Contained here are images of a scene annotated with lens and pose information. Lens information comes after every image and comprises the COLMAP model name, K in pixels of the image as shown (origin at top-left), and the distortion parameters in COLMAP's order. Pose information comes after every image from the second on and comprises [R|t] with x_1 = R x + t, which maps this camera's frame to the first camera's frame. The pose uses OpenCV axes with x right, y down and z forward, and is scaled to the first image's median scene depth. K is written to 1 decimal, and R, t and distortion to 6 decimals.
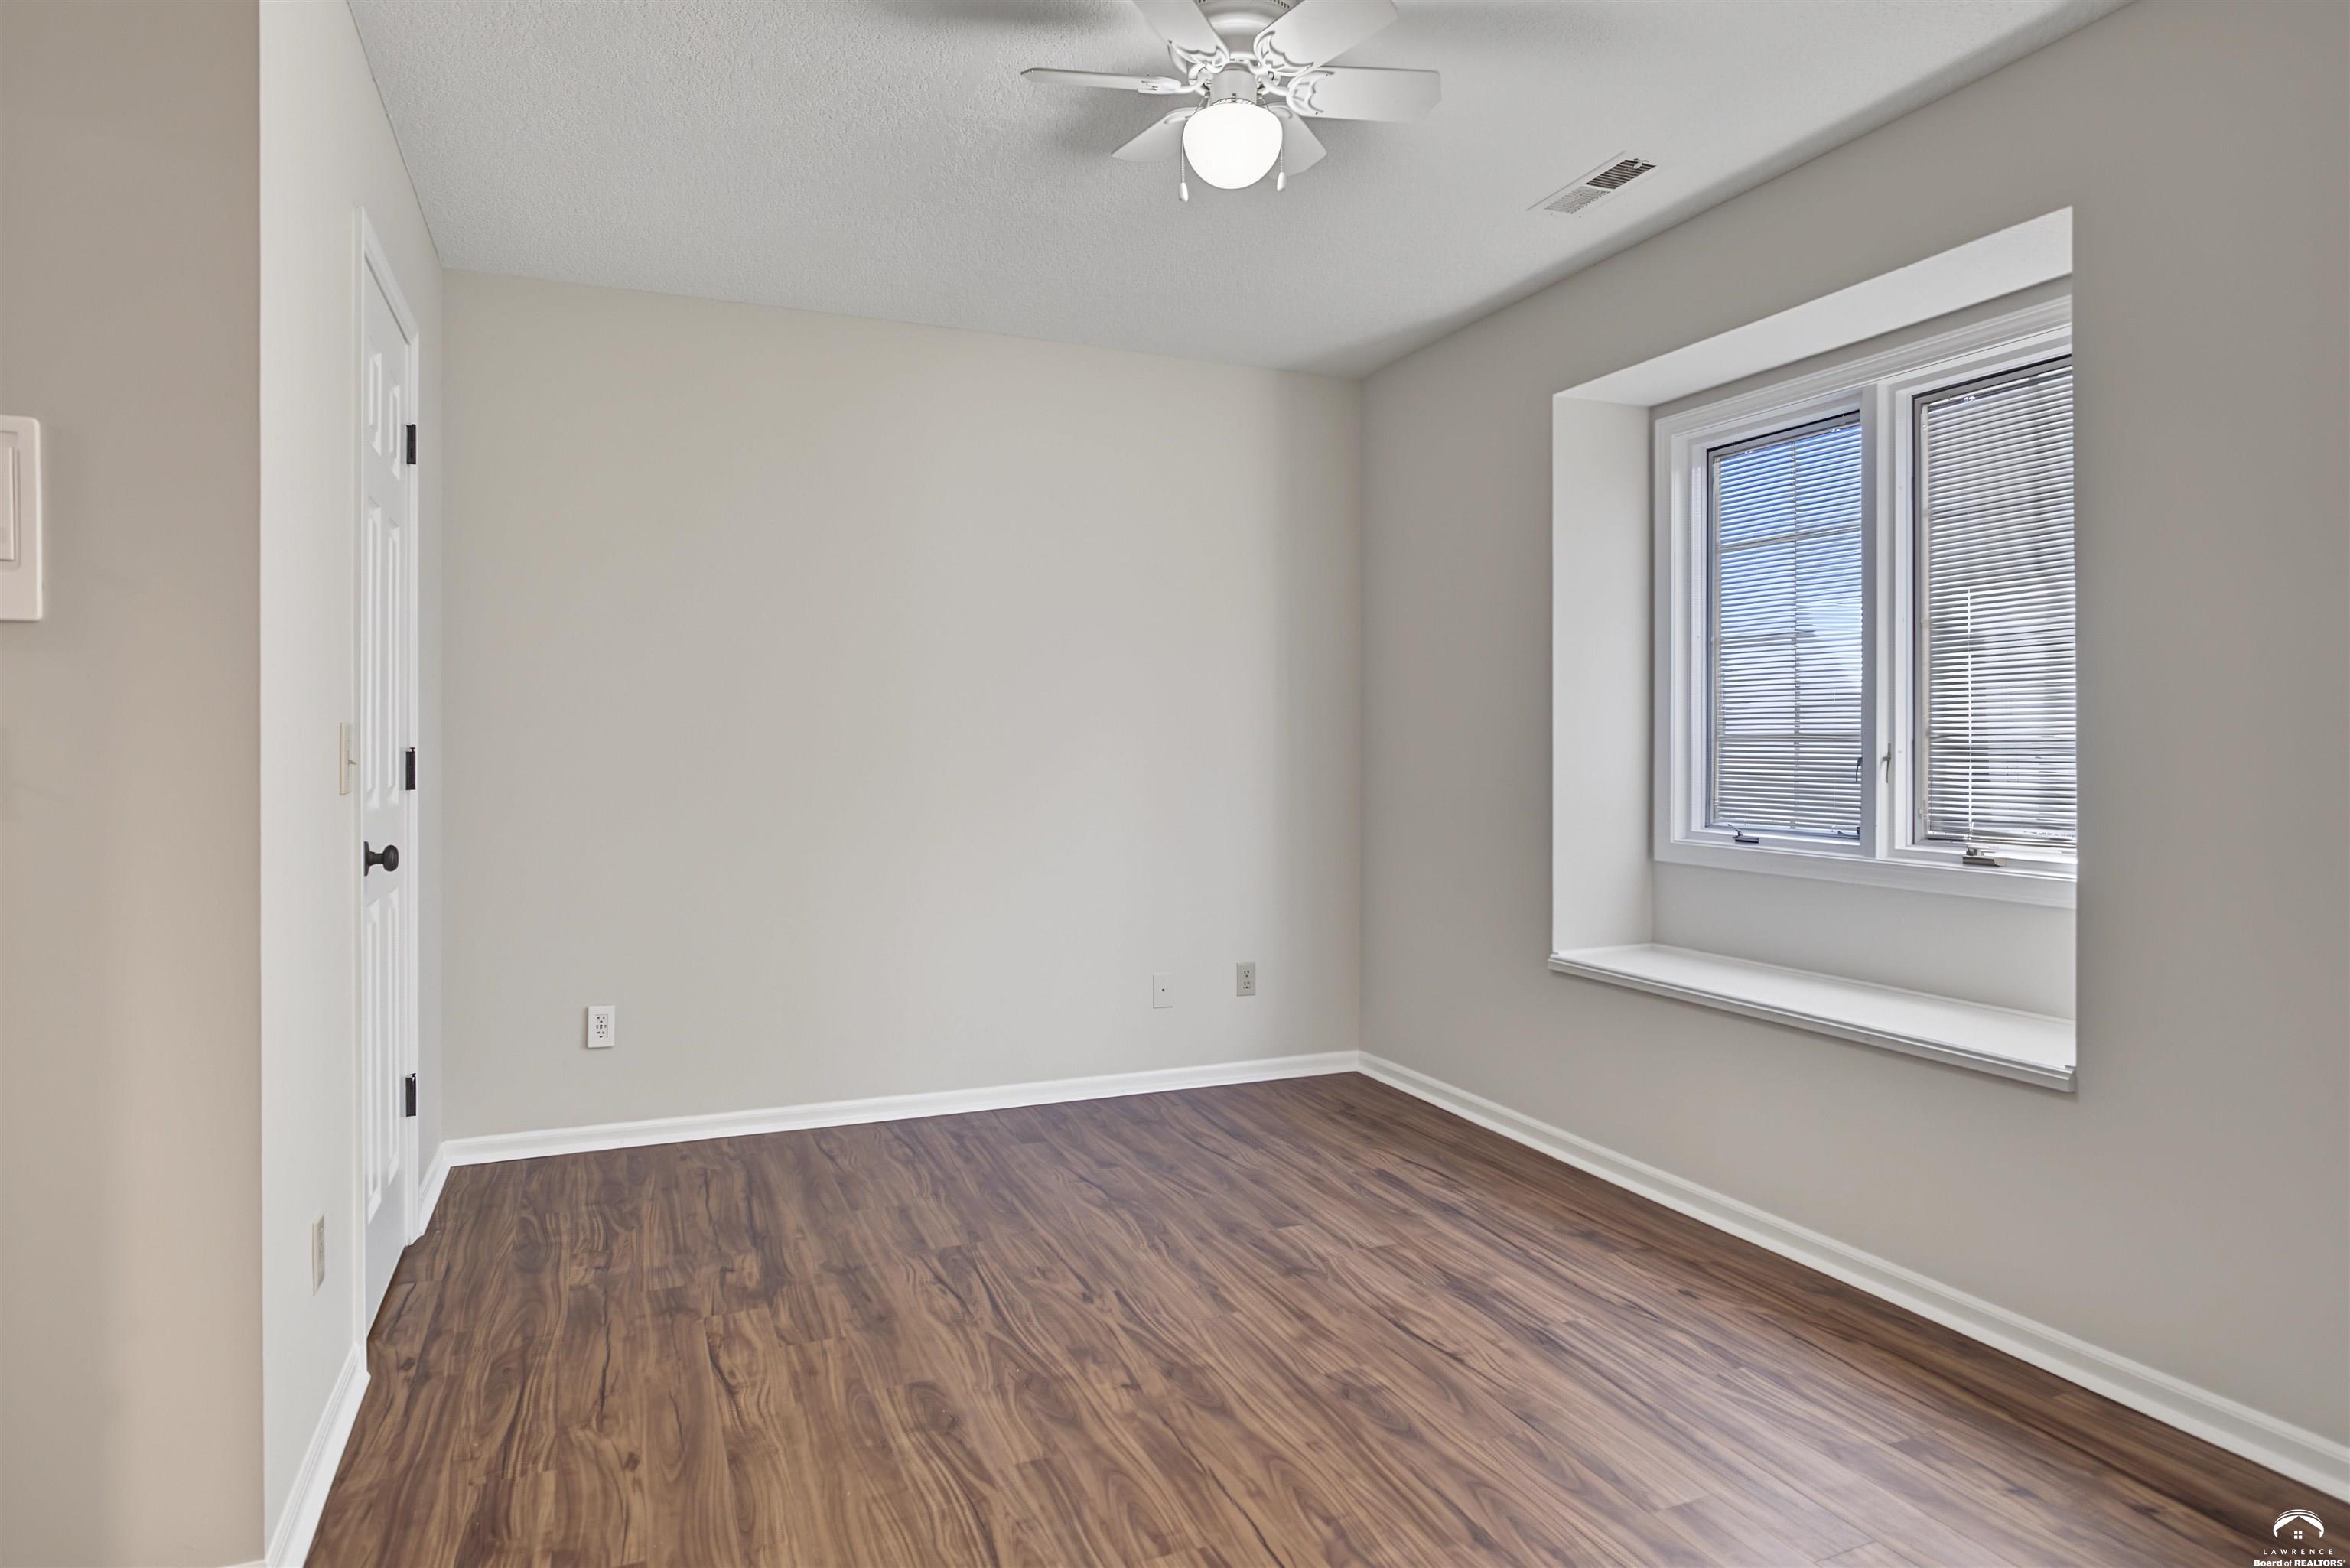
lens RADIAL K [[1261.8, 0, 1176.8], [0, 1261.8, 768.4], [0, 0, 1]] dist [-0.025287, 0.001890]
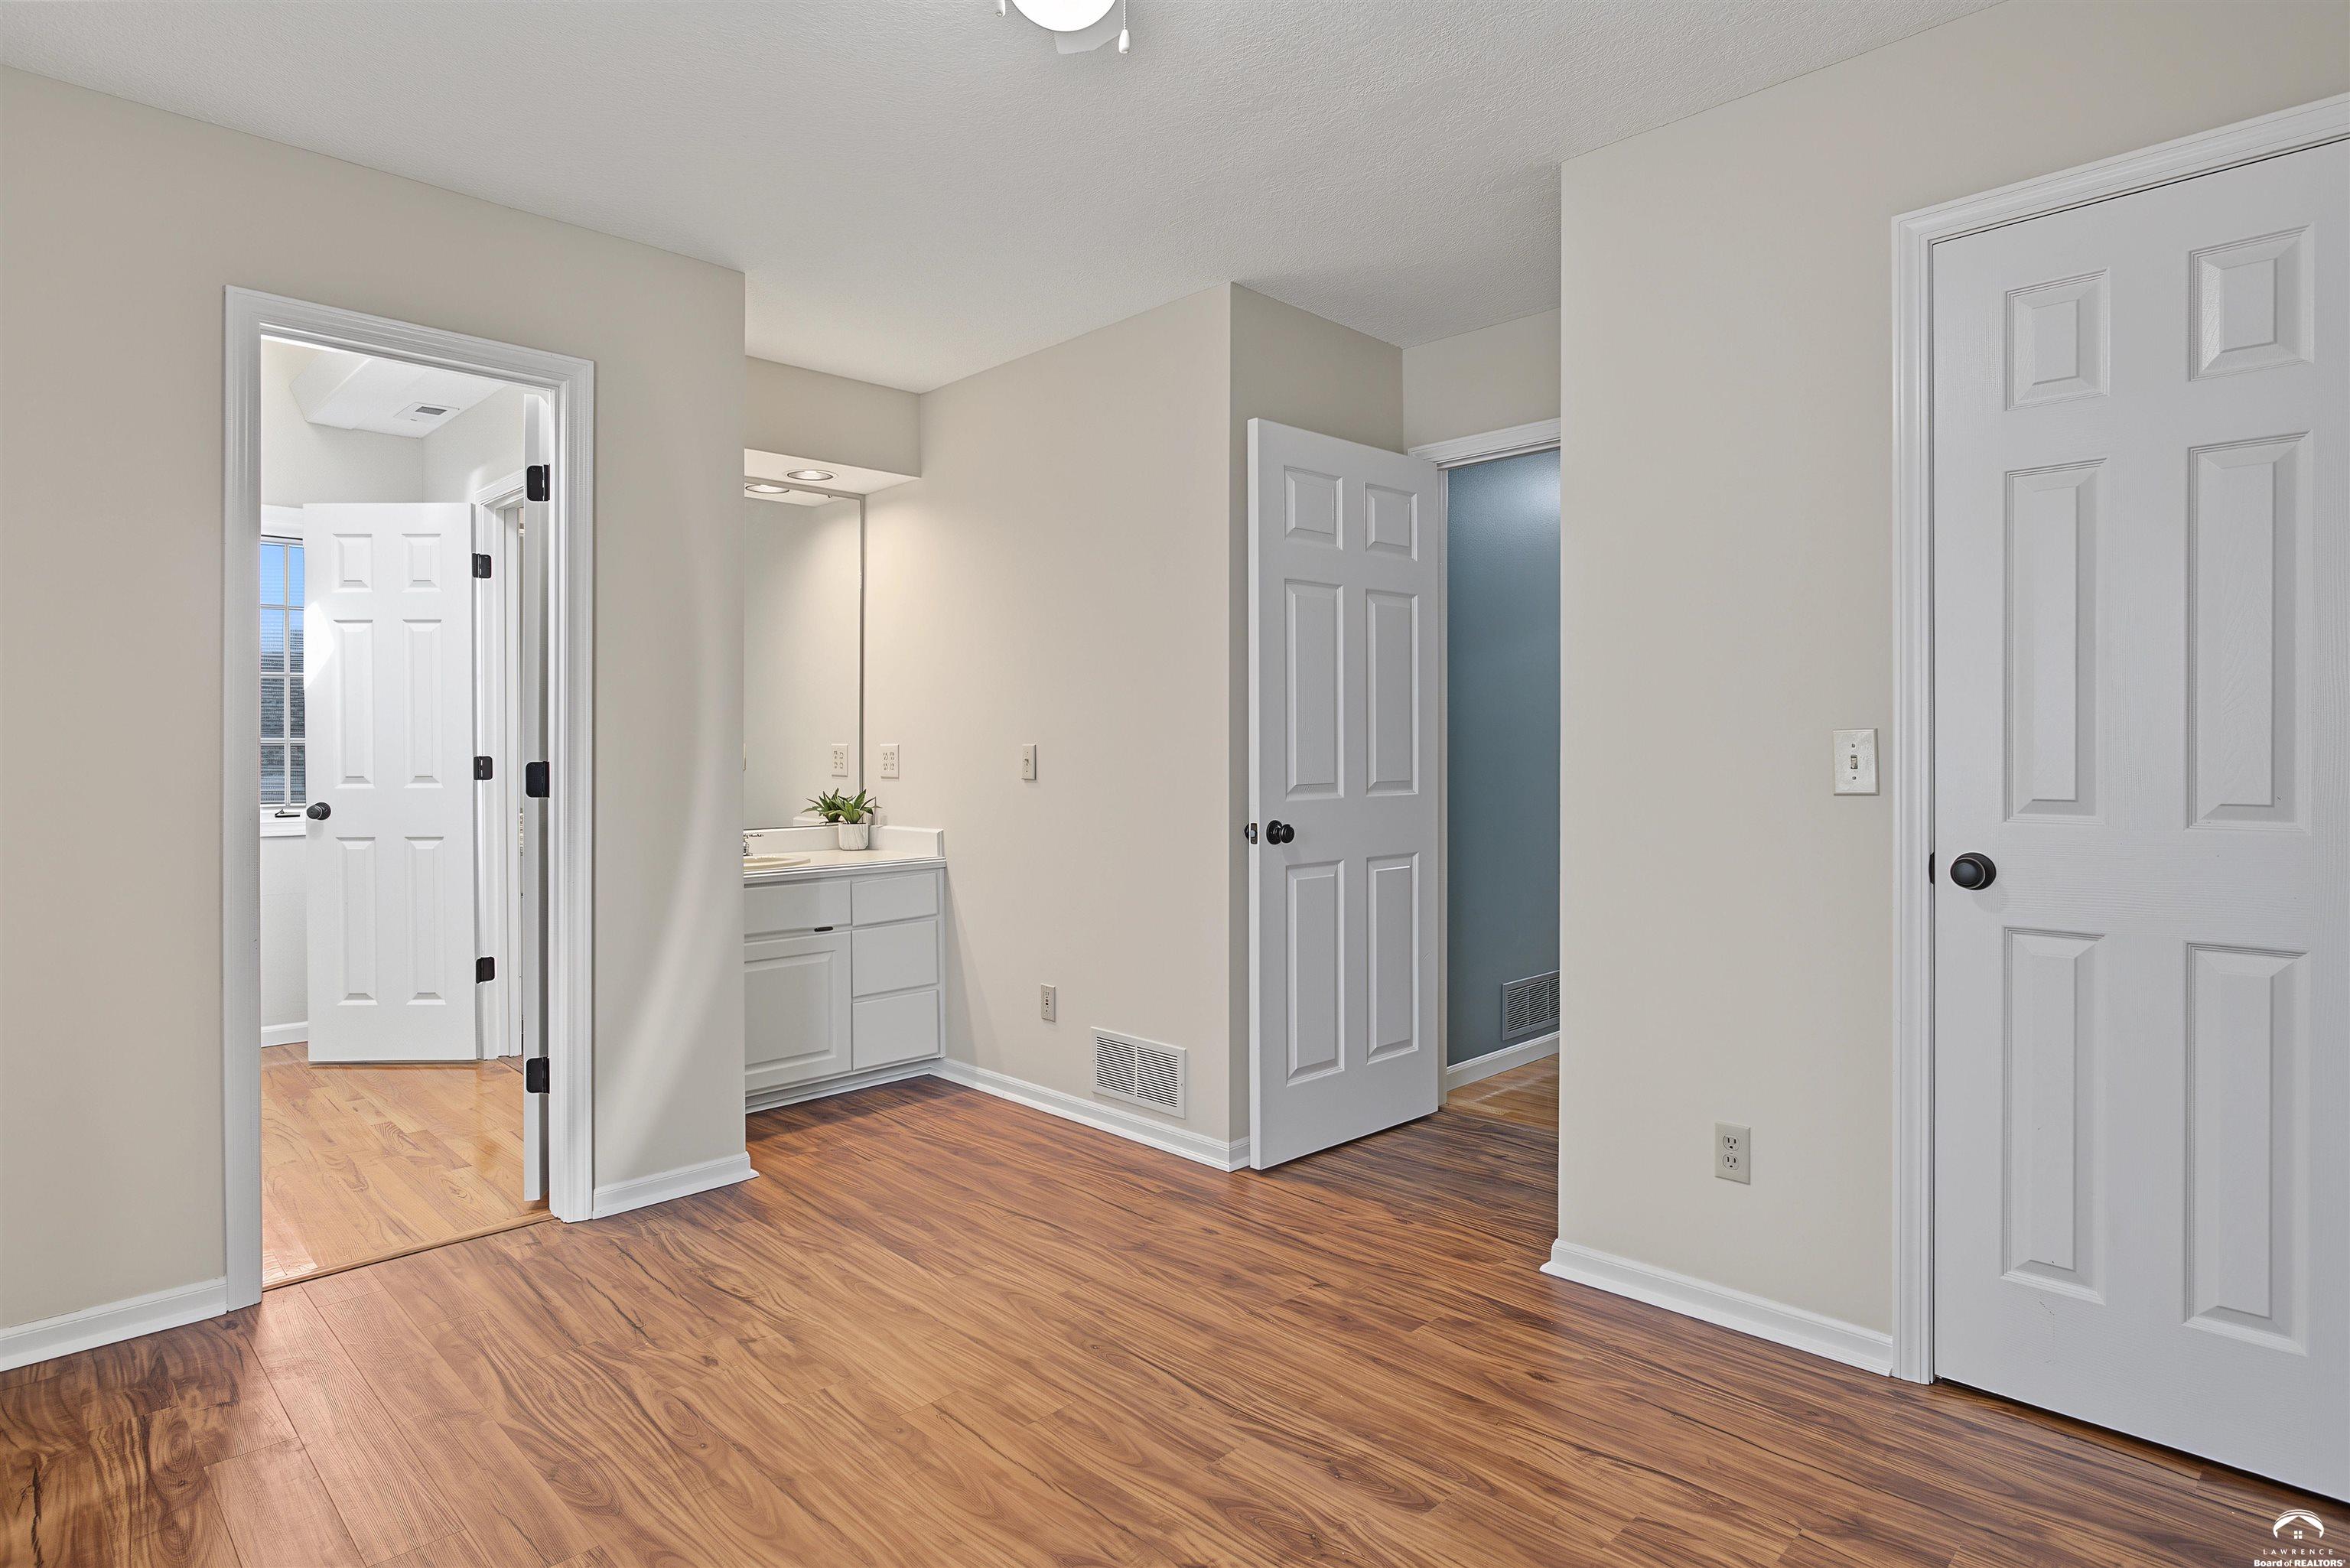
lens RADIAL K [[1261.8, 0, 1175.2], [0, 1261.8, 770.9], [0, 0, 1]] dist [-0.025287, 0.001890]
pose [[-0.933396, 0.008087, -0.358758, 0.278286], [-0.003649, 0.999480, 0.032023, -0.036799], [0.358830, 0.031199, -0.932881, 1.887983]]
